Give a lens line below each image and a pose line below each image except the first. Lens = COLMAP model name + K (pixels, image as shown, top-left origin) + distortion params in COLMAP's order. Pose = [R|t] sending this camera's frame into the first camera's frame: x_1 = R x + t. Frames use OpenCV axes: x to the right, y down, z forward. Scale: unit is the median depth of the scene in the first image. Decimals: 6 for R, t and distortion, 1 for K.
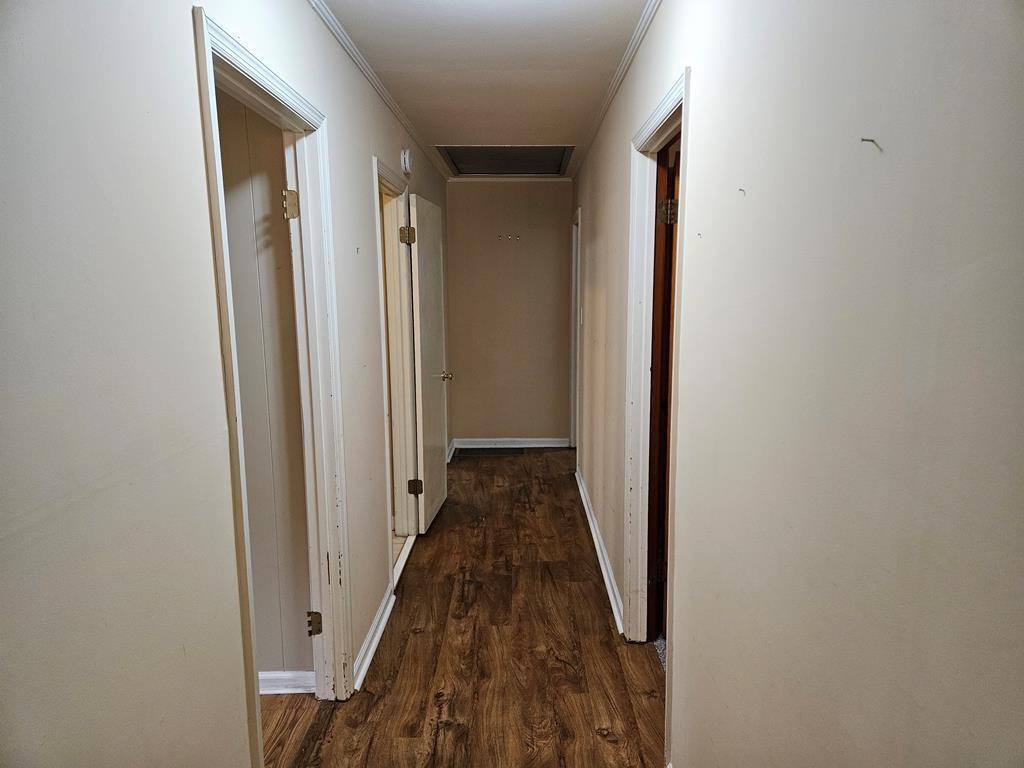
lens RADIAL K [[686.9, 0, 512.0], [0, 686.9, 384.0], [0, 0, 1]] dist [0.103923, -0.077602]
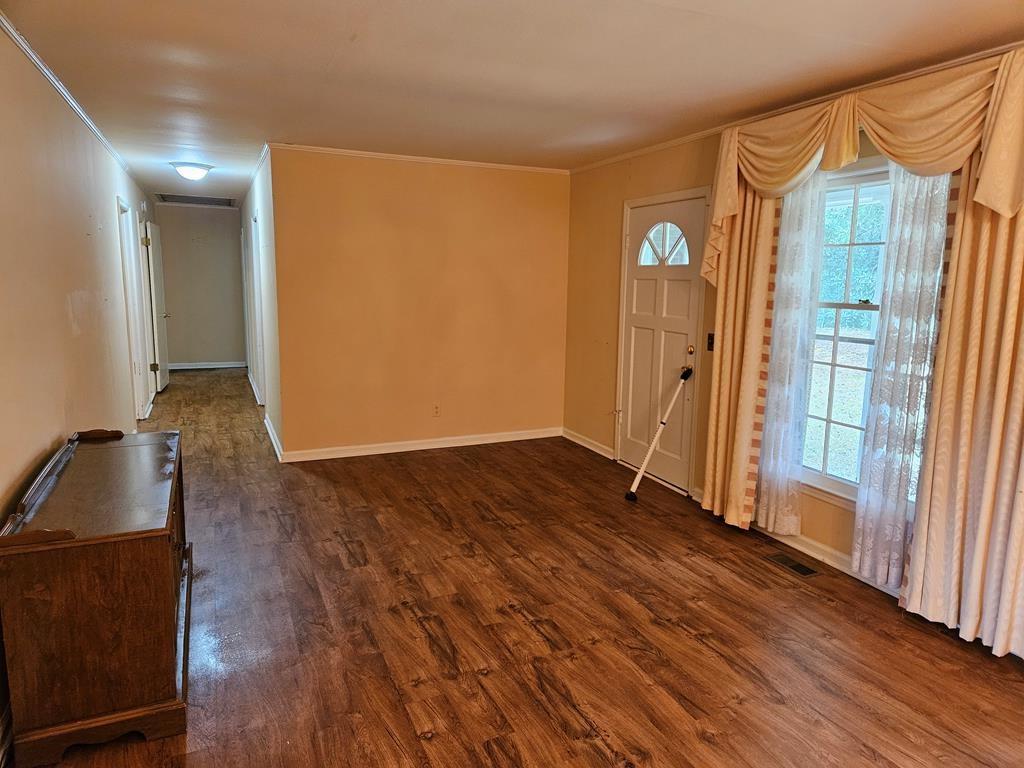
lens RADIAL K [[675.5, 0, 532.5], [0, 675.5, 382.9], [0, 0, 1]] dist [0.072185, -0.056423]
pose [[0.902011, -0.043754, 0.429490, -0.008999], [0.039978, 0.999042, 0.017815, 0.201071], [-0.429858, 0.001101, 0.902896, -1.255501]]
